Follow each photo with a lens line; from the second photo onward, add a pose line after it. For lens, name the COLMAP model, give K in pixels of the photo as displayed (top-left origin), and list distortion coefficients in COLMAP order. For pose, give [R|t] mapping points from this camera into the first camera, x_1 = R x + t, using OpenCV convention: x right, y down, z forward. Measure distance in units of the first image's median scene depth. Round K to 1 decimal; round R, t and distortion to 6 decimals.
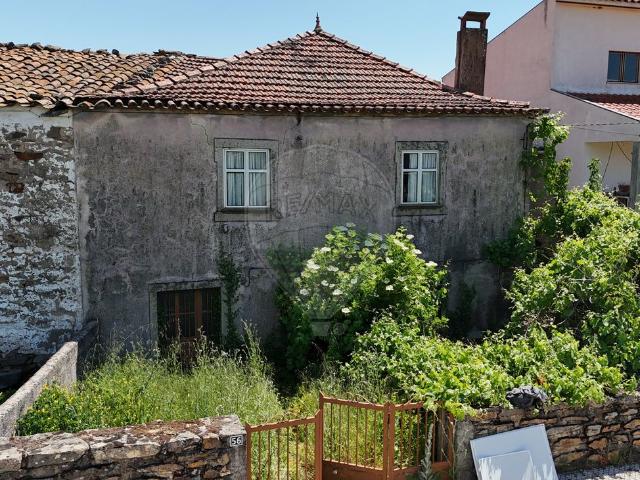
lens RADIAL K [[642.7, 0, 320.0], [0, 642.7, 240.0], [0, 0, 1]] dist [0.053886, -0.028296]
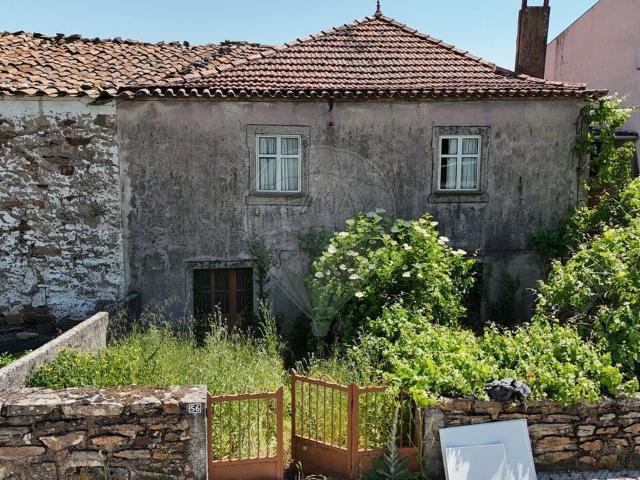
lens RADIAL K [[642.7, 0, 320.0], [0, 642.7, 240.0], [0, 0, 1]] dist [0.053886, -0.028296]
pose [[0.980496, 0.029223, -0.194354, 0.164307], [-0.025223, 0.999417, 0.023028, 0.001717], [0.194914, -0.017676, 0.980661, -0.000923]]
